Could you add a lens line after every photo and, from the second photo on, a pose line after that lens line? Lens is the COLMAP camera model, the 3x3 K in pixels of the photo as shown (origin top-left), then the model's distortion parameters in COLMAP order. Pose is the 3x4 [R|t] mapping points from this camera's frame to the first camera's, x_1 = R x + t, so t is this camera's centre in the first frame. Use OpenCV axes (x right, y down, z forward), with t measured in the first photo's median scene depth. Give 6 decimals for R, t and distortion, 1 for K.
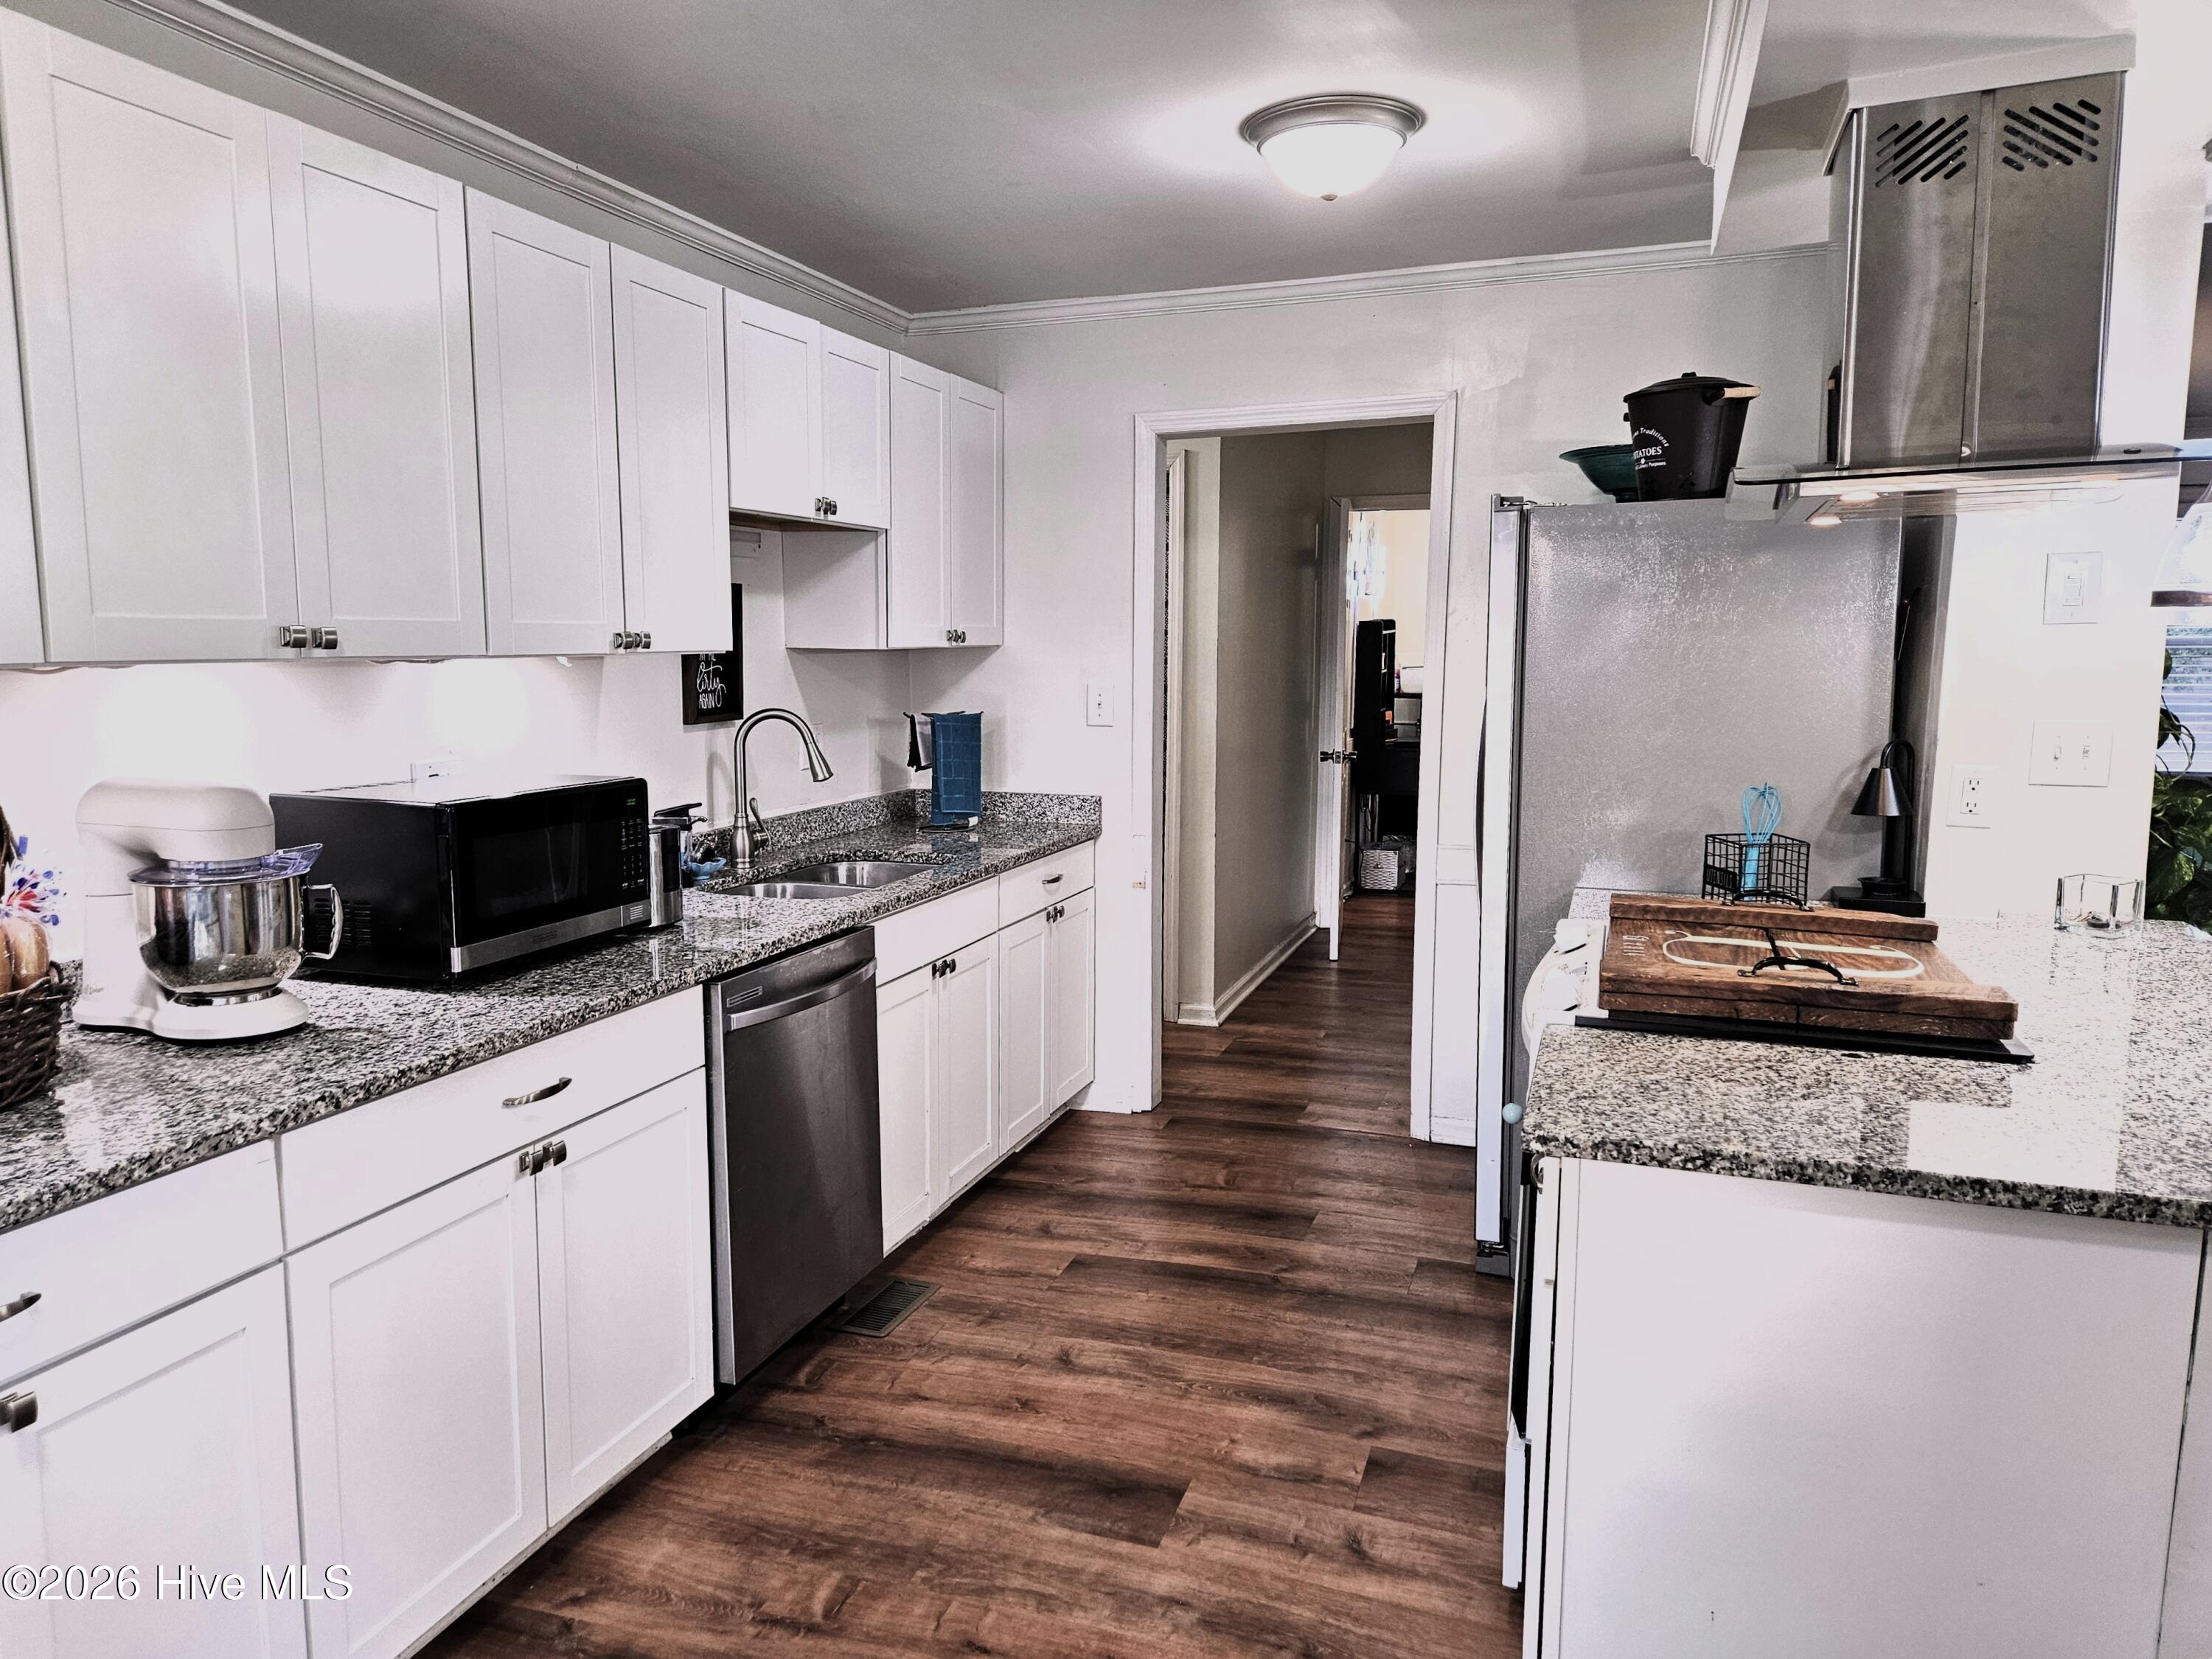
lens RADIAL K [[1524.0, 0, 1078.4], [0, 1524.0, 840.4], [0, 0, 1]] dist [0.066292, -0.051301]
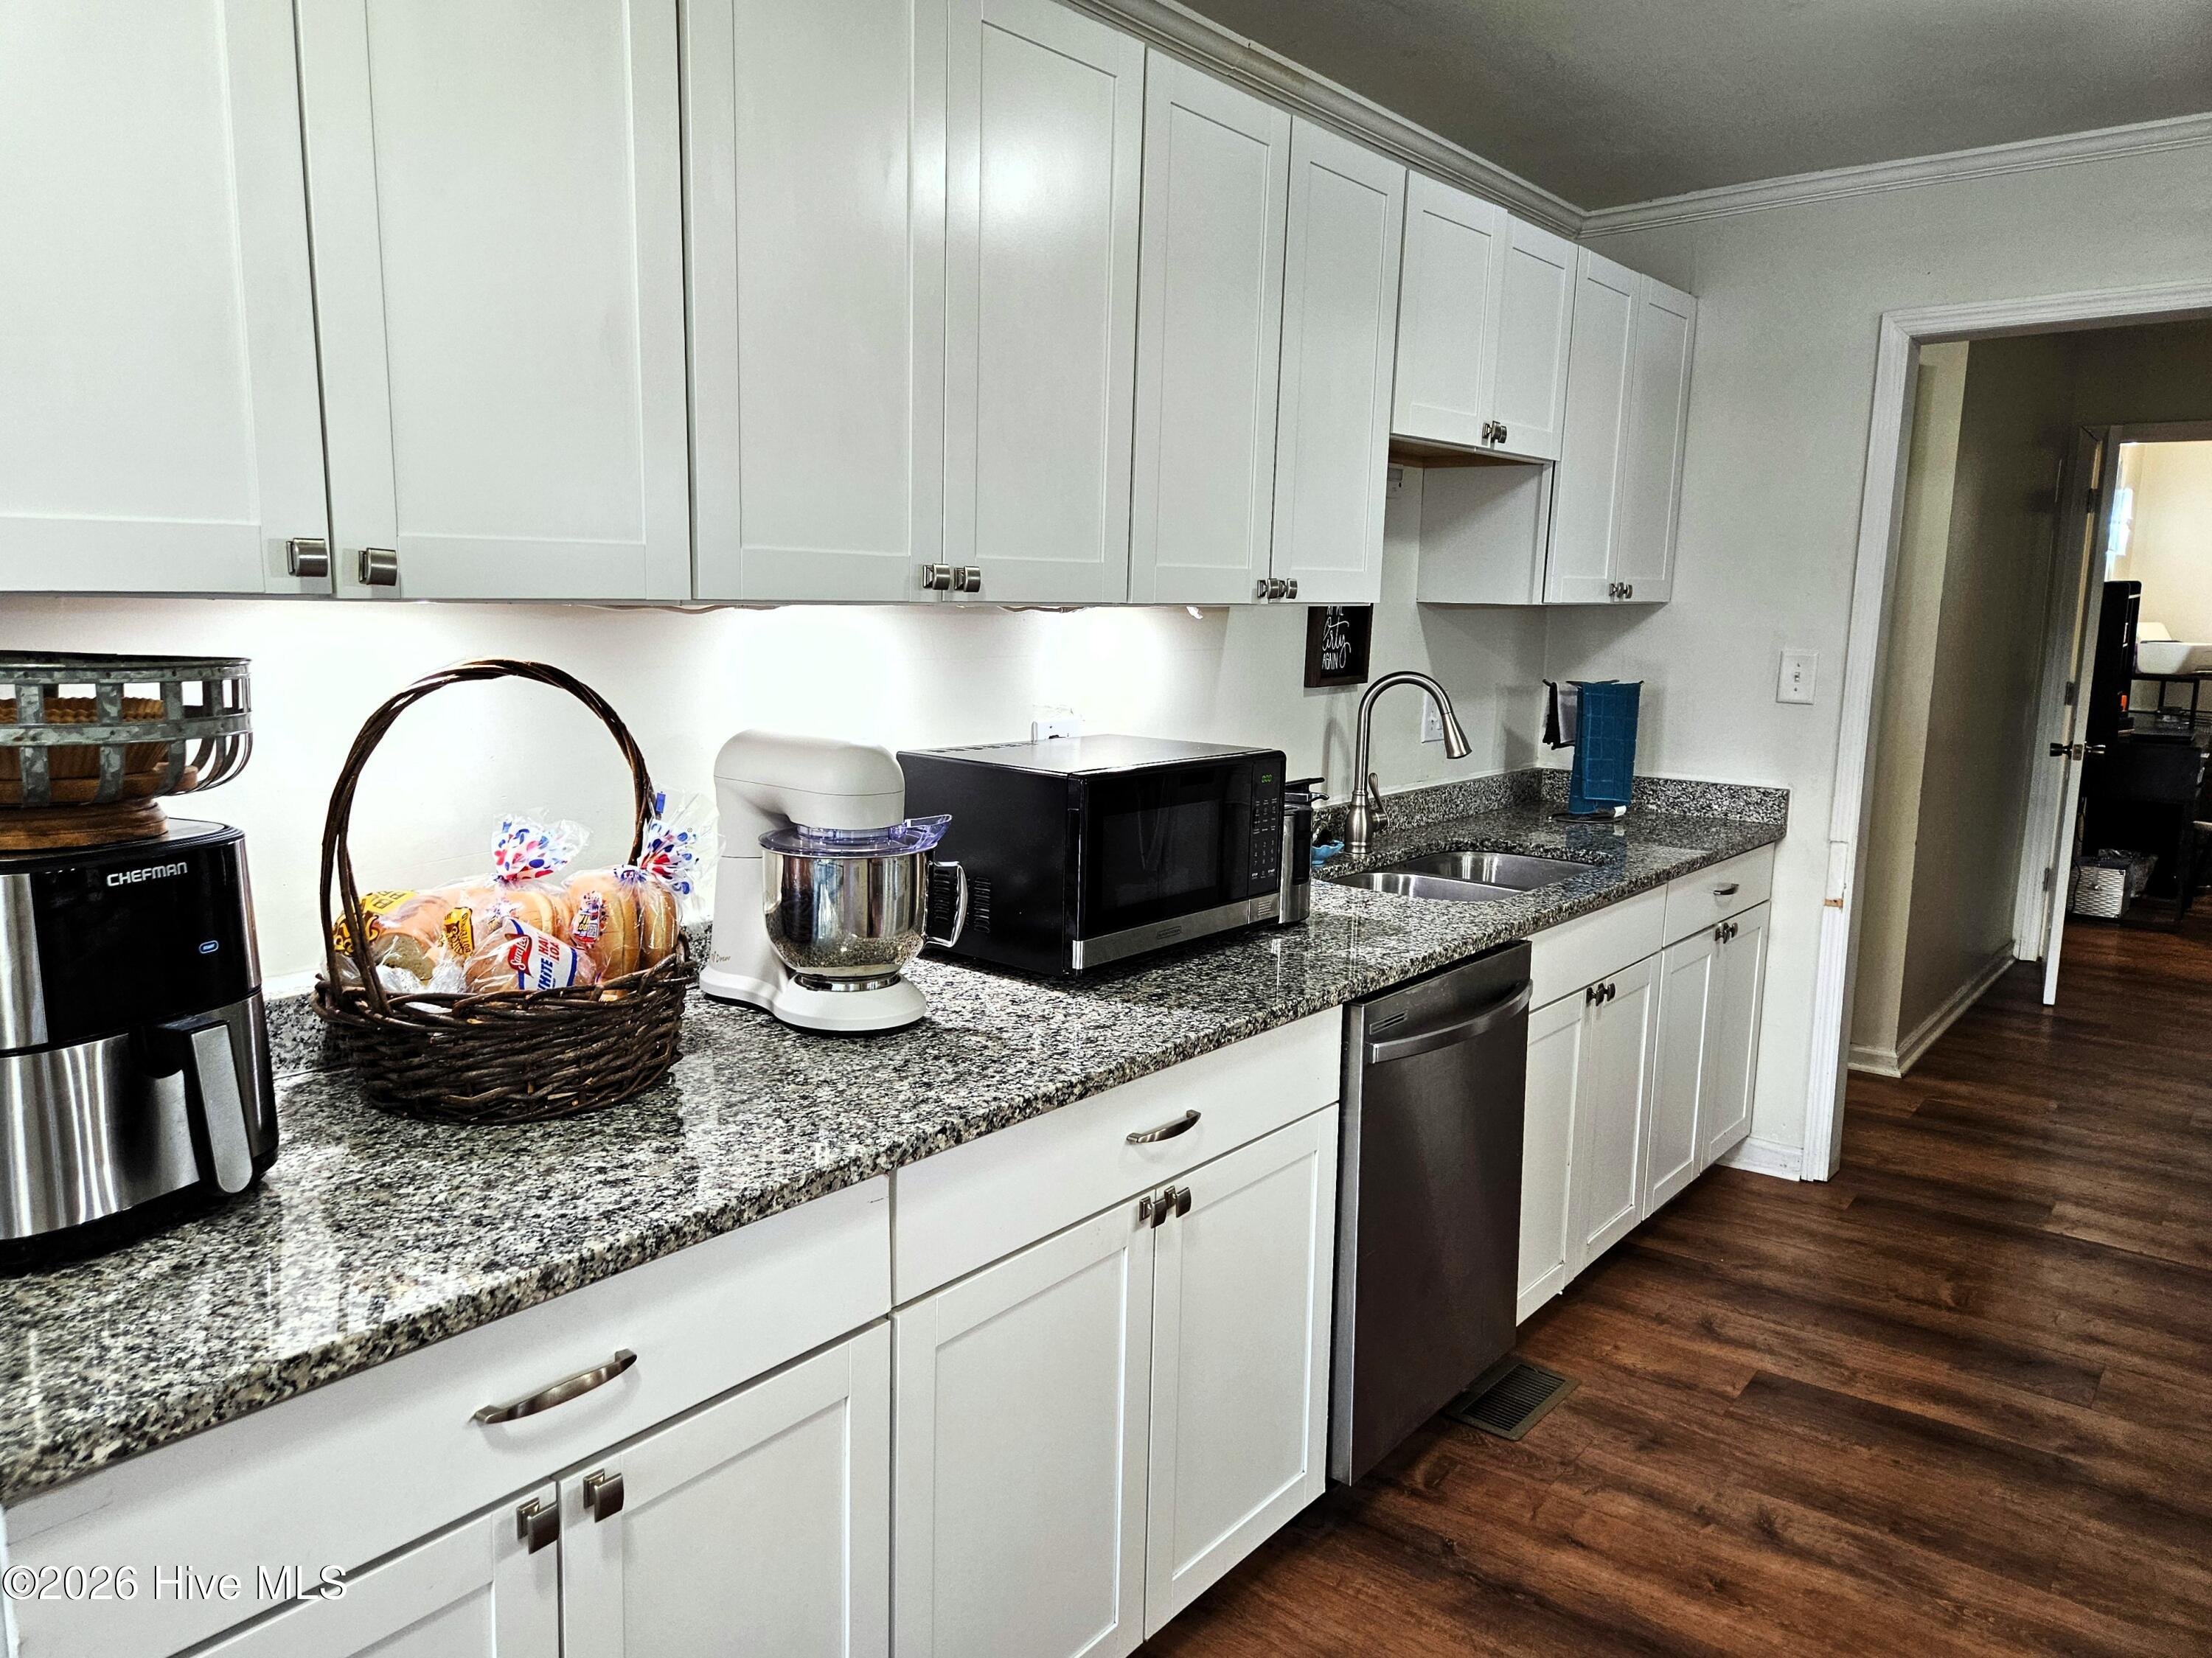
lens RADIAL K [[1523.9, 0, 1088.9], [0, 1523.9, 813.6], [0, 0, 1]] dist [0.066292, -0.051301]
pose [[0.940866, 0.062518, -0.332961, -0.091329], [-0.060002, 0.998039, 0.017844, -0.013177], [0.333423, 0.003189, 0.942772, 0.150313]]
